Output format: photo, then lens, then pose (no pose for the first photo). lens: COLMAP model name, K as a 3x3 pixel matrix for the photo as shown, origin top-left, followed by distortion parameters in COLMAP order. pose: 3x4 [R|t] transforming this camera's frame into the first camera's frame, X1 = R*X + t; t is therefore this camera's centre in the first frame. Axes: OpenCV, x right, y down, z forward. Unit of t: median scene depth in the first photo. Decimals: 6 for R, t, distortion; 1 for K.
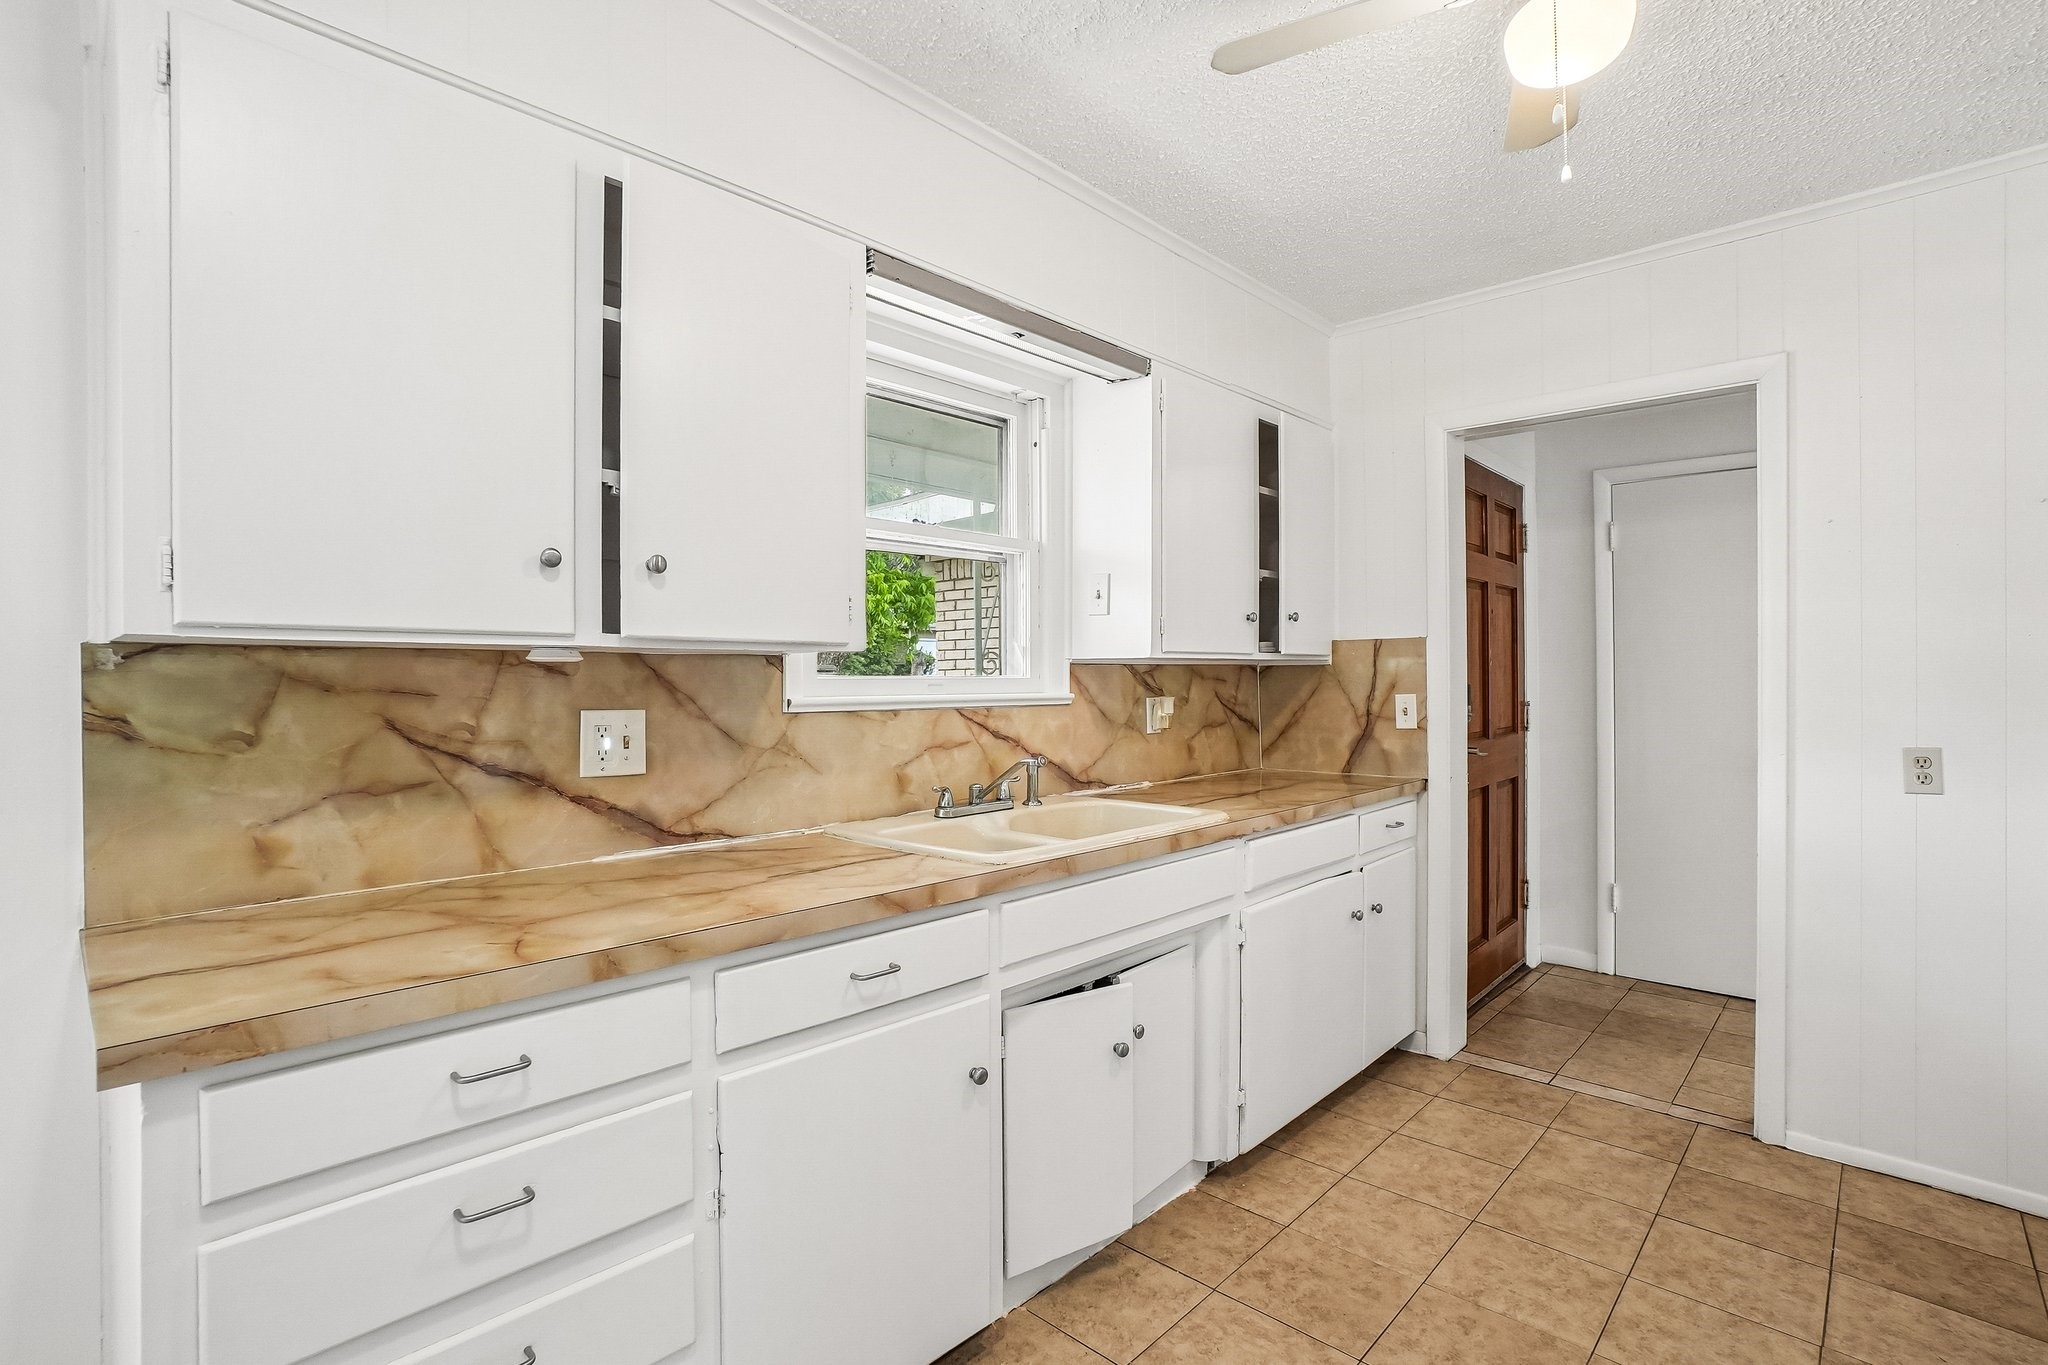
lens RADIAL K [[965.8, 0, 1005.1], [0, 965.8, 692.8], [0, 0, 1]] dist [-0.058533, 0.024185]
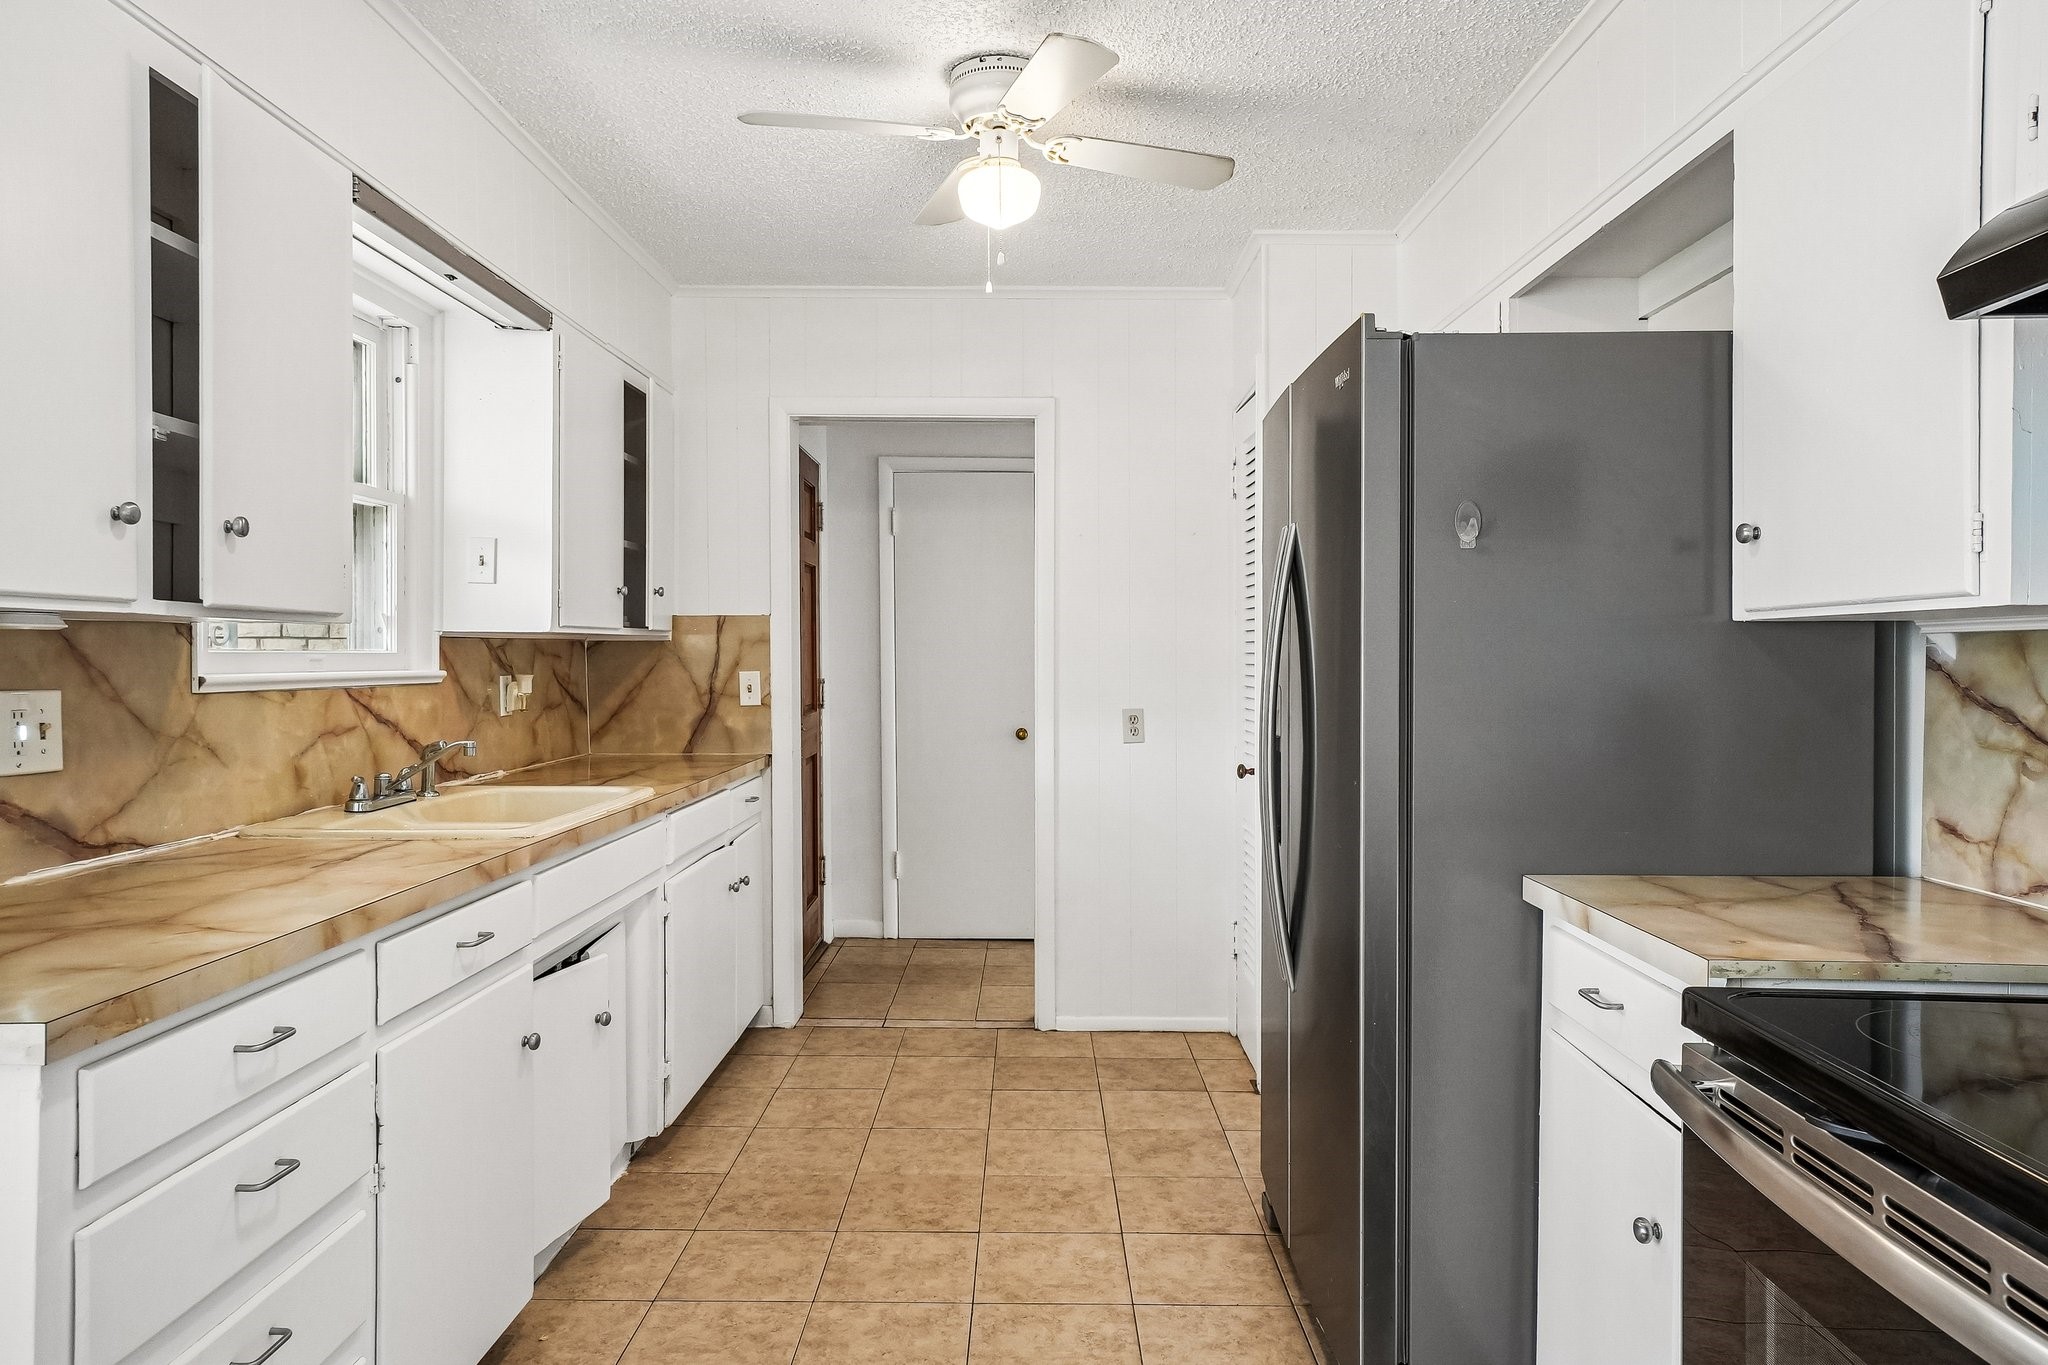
lens RADIAL K [[1306.4, 0, 1024.0], [0, 1306.4, 682.5], [0, 0, 1]] dist [-0.000993, 0.000804]
pose [[0.727555, -0.008627, 0.685996, -0.407200], [0.004581, 0.999960, 0.007717, 0.005168], [-0.686035, -0.002472, 0.727565, -0.255126]]
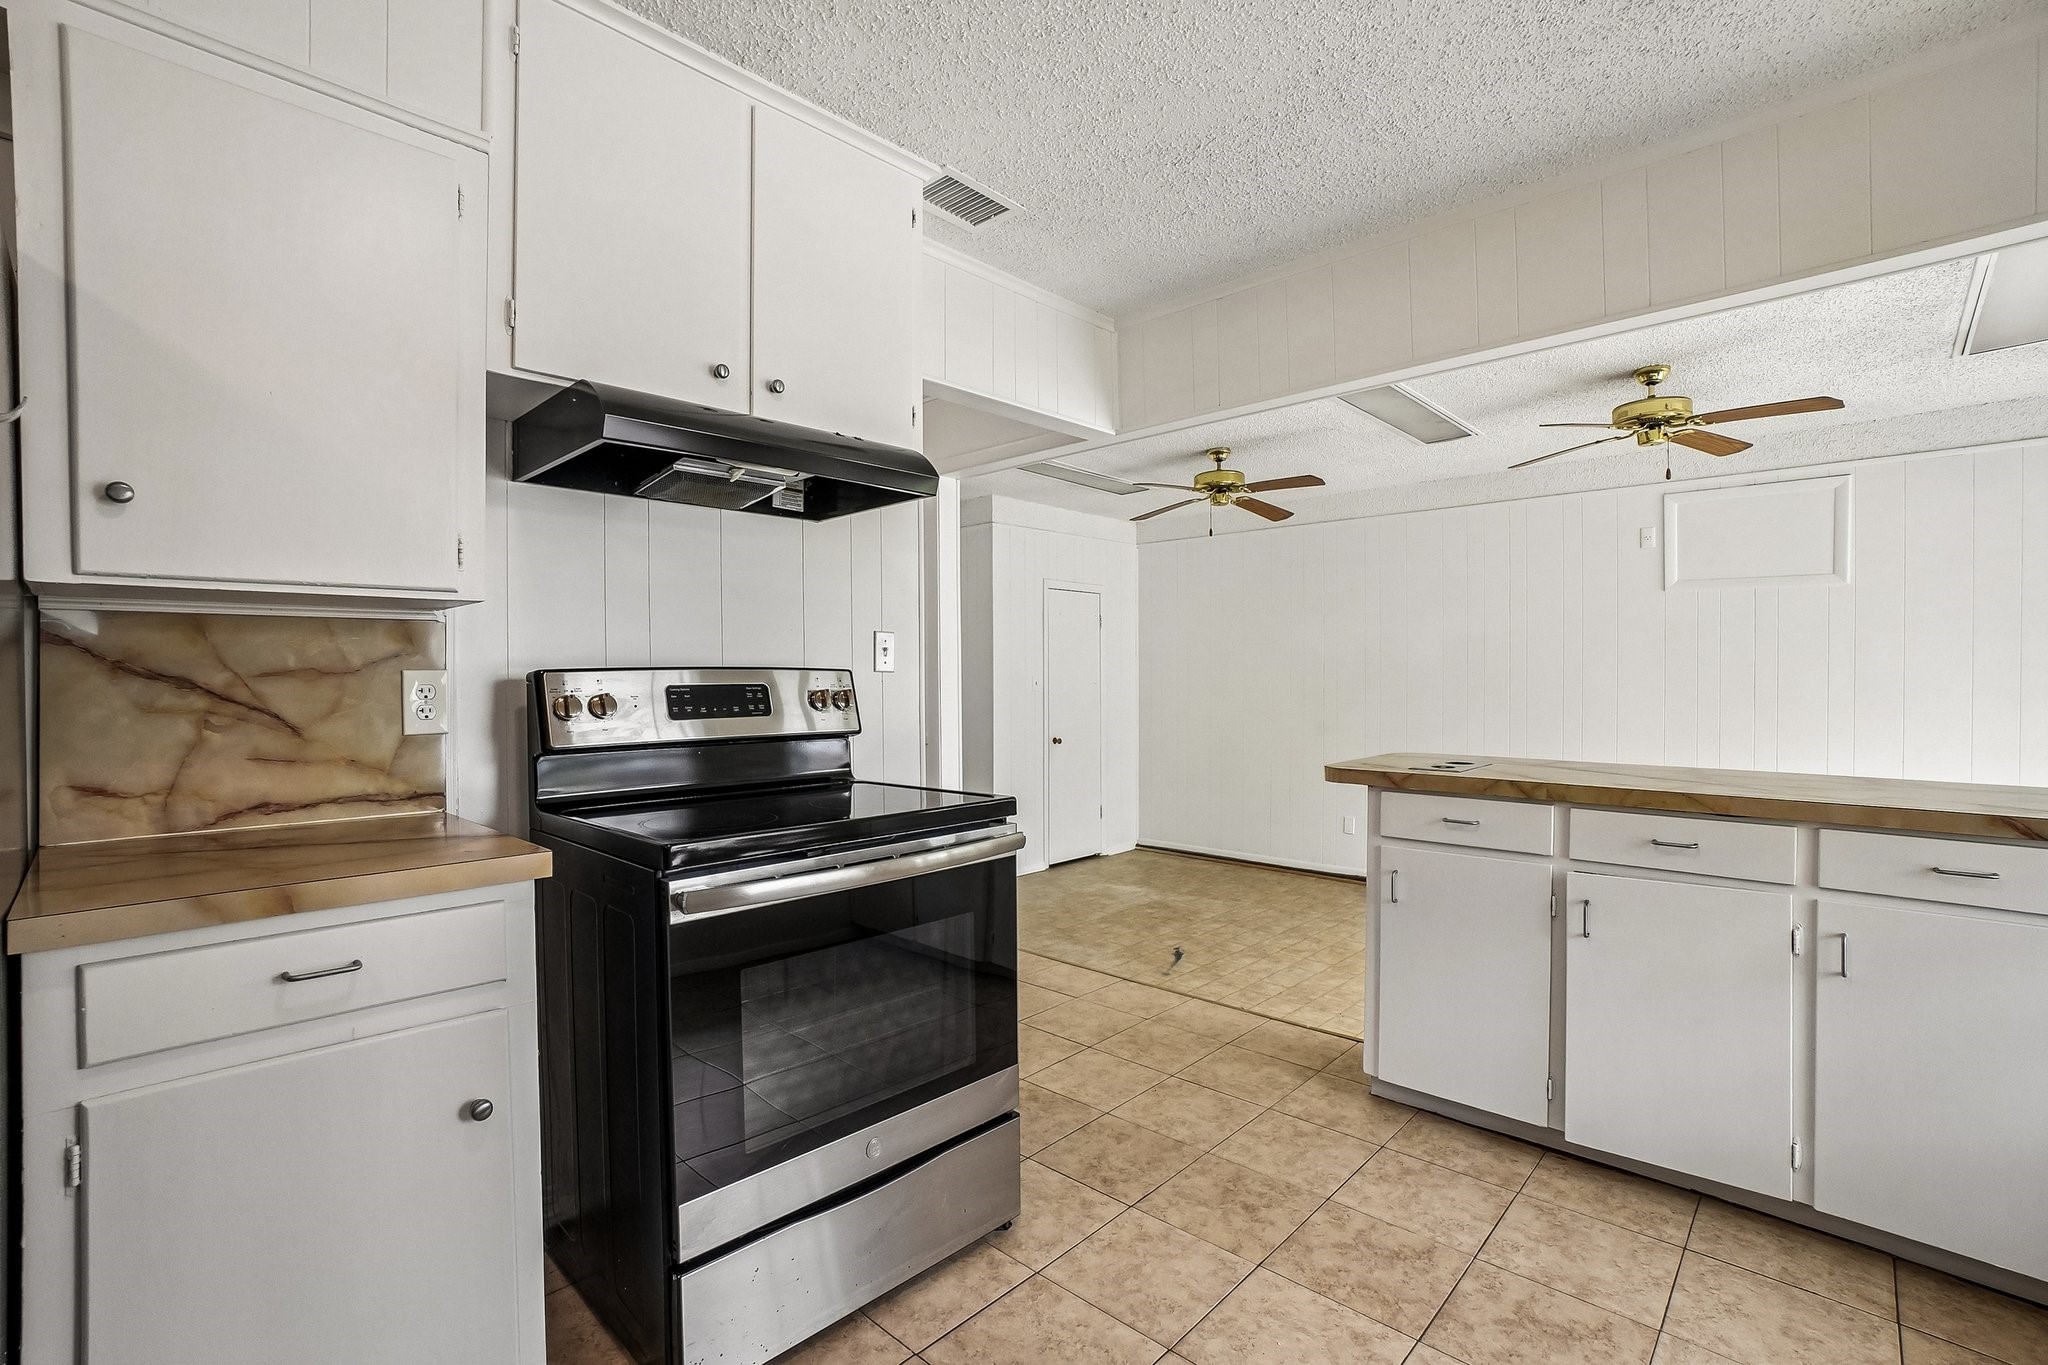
lens RADIAL K [[917.1, 0, 1000.8], [0, 917.1, 676.0], [0, 0, 1]] dist [-0.040398, 0.000409]
pose [[-0.999848, 0.013957, 0.010432, -0.063474], [0.014023, 0.999882, 0.006239, 0.031355], [-0.010343, 0.006384, -0.999926, 0.503267]]
